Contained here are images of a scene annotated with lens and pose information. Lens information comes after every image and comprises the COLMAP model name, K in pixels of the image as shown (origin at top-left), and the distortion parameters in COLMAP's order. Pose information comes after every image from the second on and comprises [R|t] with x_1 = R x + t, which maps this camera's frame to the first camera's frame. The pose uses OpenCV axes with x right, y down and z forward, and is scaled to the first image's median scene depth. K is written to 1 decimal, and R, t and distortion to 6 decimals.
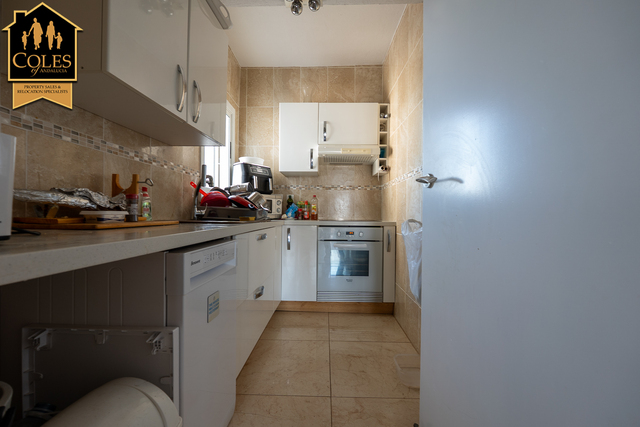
lens RADIAL K [[265.0, 0, 321.2], [0, 265.0, 214.8], [0, 0, 1]] dist [-0.010922, 0.000122]
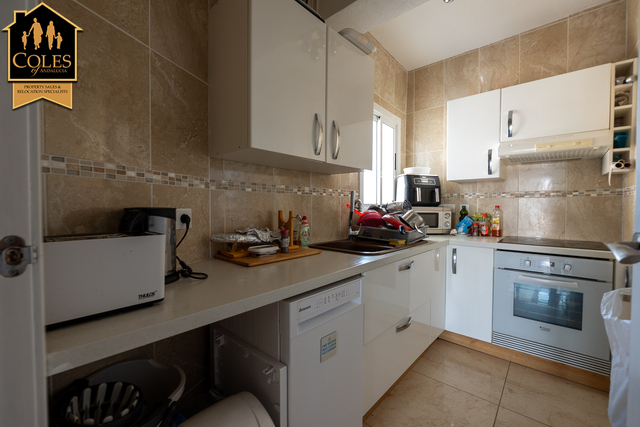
lens RADIAL K [[265.0, 0, 320.9], [0, 265.0, 214.9], [0, 0, 1]] dist [-0.010922, 0.000122]
pose [[0.769560, 0.010300, -0.638492, 0.089913], [0.001950, 0.999827, 0.018479, -0.075620], [0.638572, -0.015465, 0.769407, 0.068585]]
